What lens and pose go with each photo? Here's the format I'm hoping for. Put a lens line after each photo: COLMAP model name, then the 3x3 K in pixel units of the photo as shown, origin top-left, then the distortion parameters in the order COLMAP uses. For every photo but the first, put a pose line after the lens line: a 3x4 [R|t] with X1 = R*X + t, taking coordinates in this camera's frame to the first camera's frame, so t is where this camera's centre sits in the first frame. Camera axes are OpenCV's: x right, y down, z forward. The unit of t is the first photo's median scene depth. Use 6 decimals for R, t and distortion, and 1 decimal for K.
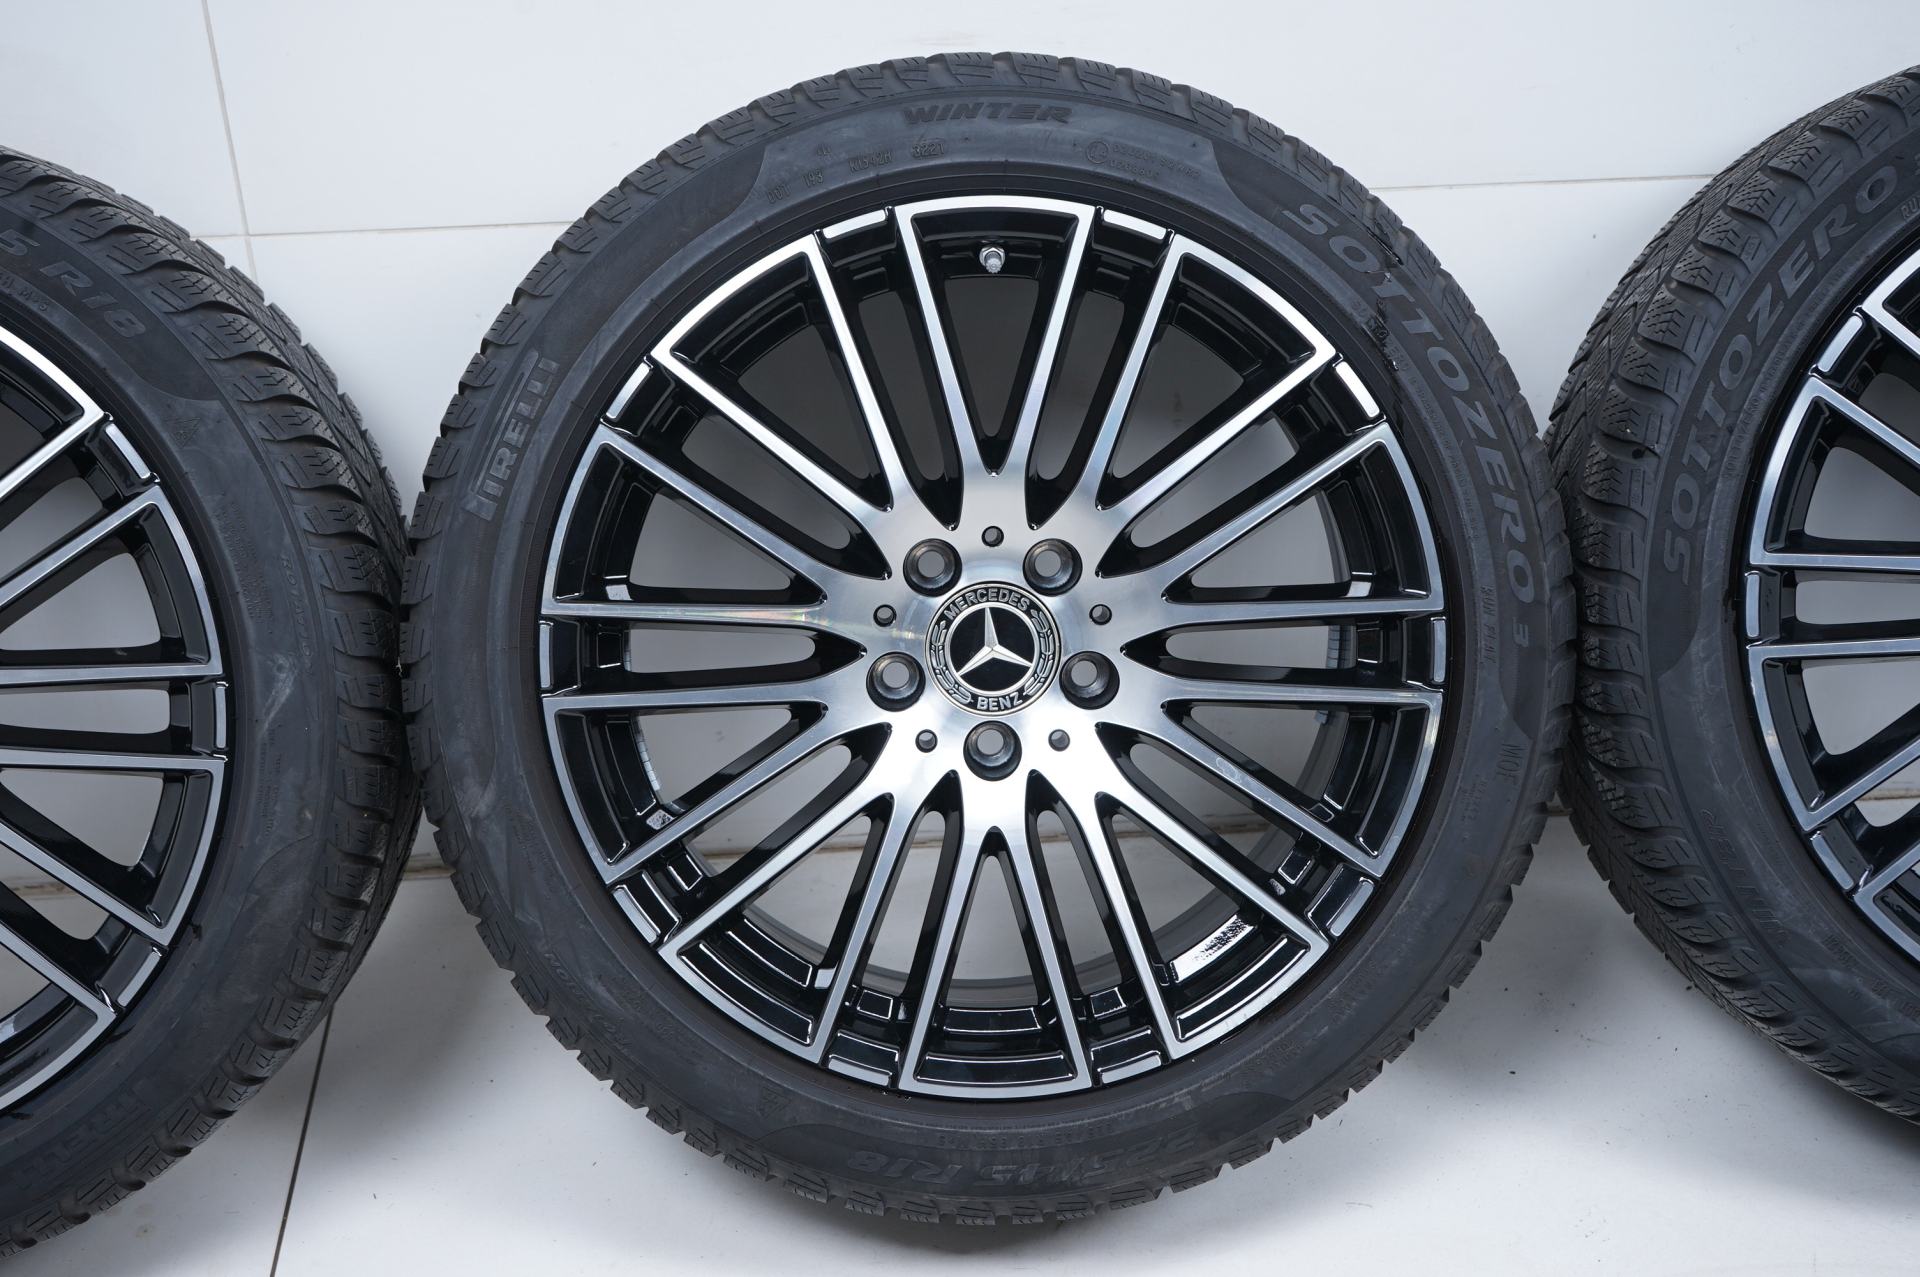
lens RADIAL K [[2776.4, 0, 959.0], [0, 2776.4, 598.0], [0, 0, 1]] dist [0.008085, -1.137709]
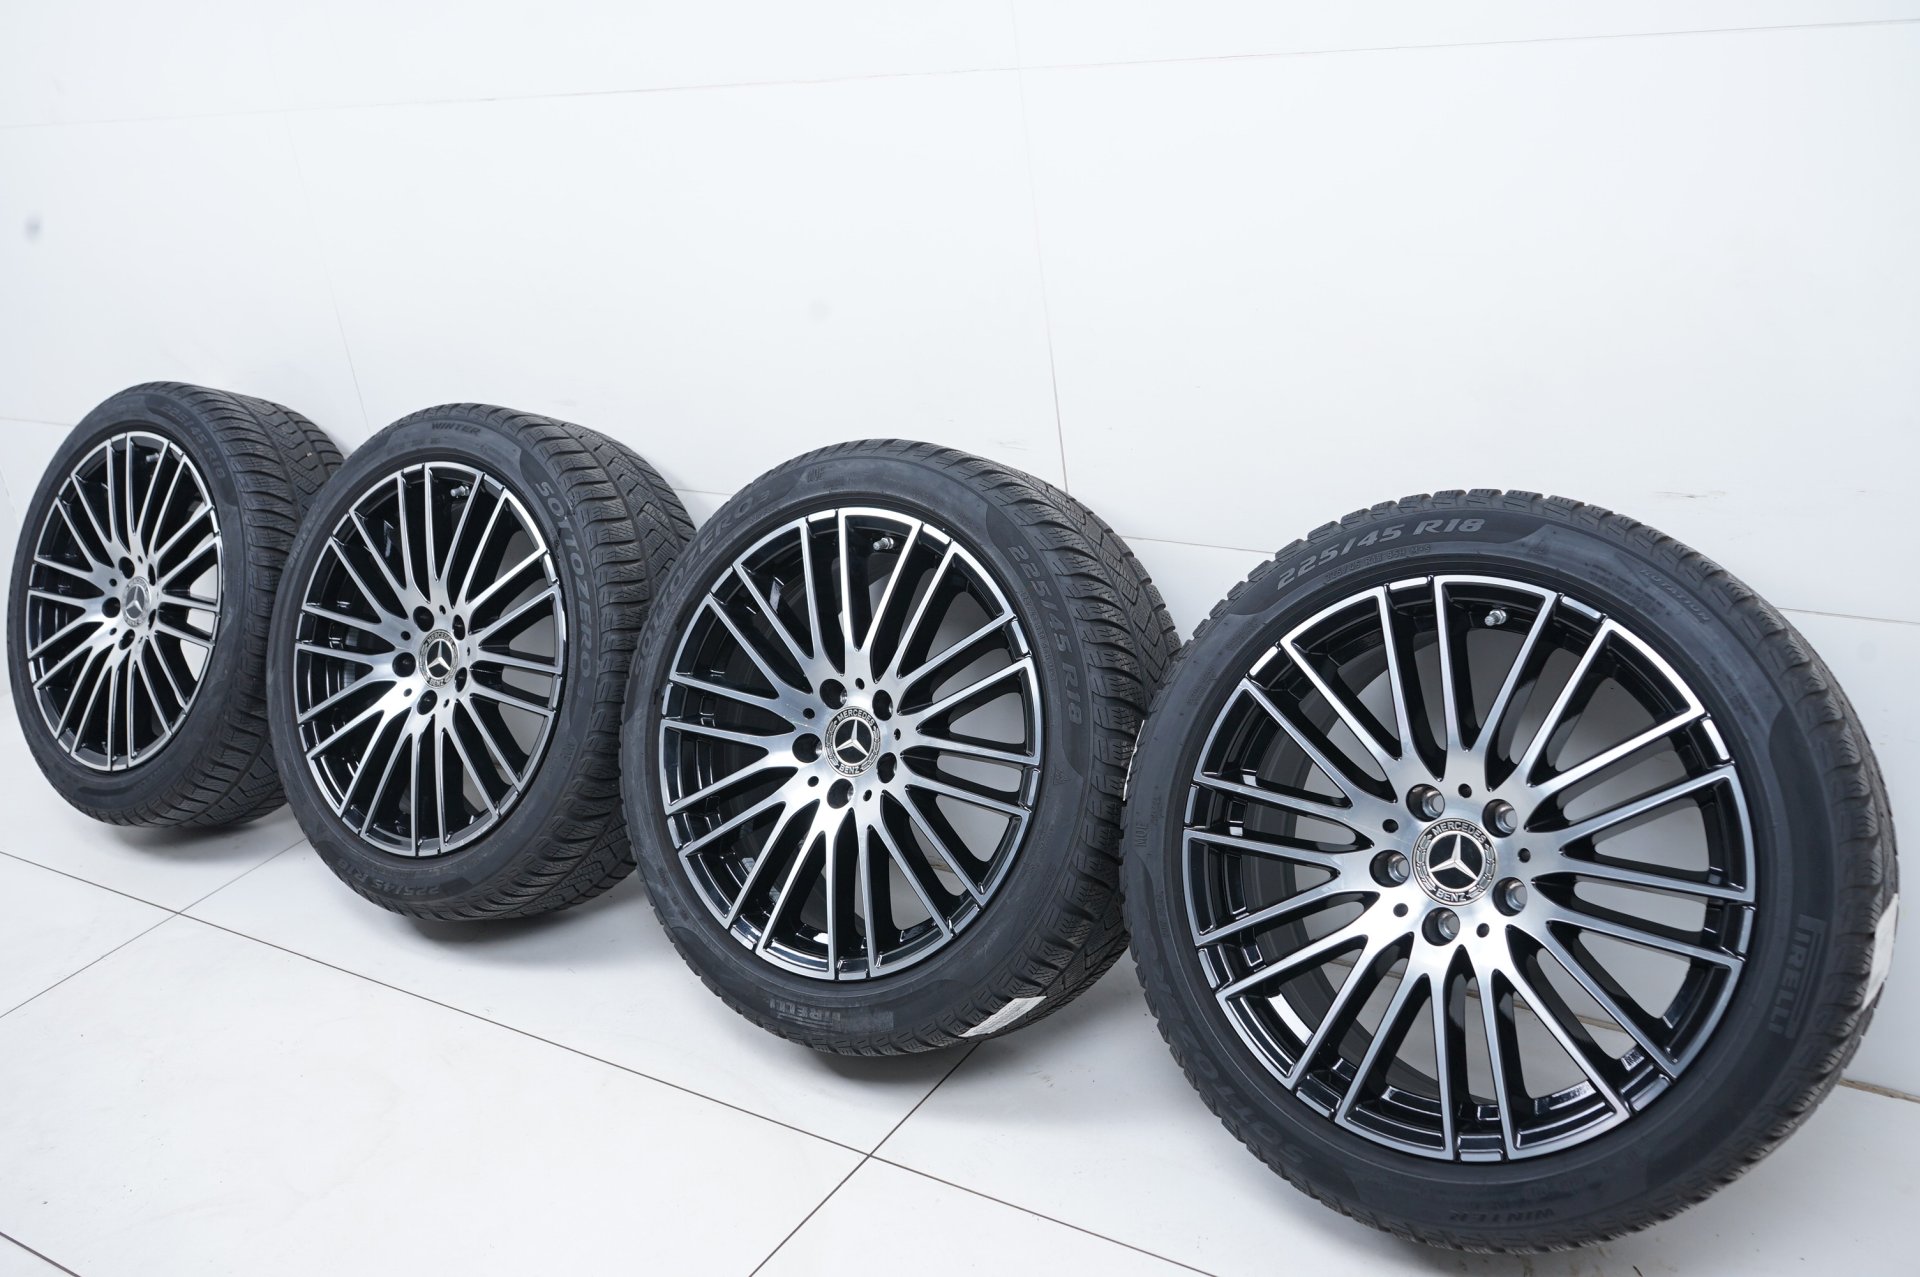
lens RADIAL K [[1758.8, 0, 957.8], [0, 1758.8, 579.8], [0, 0, 1]] dist [-0.003513, 0.005578]
pose [[0.806595, 0.131840, -0.576214, 0.342200], [-0.208521, 0.975604, -0.068668, -0.010561], [0.553104, 0.175540, 0.814409, 0.013109]]
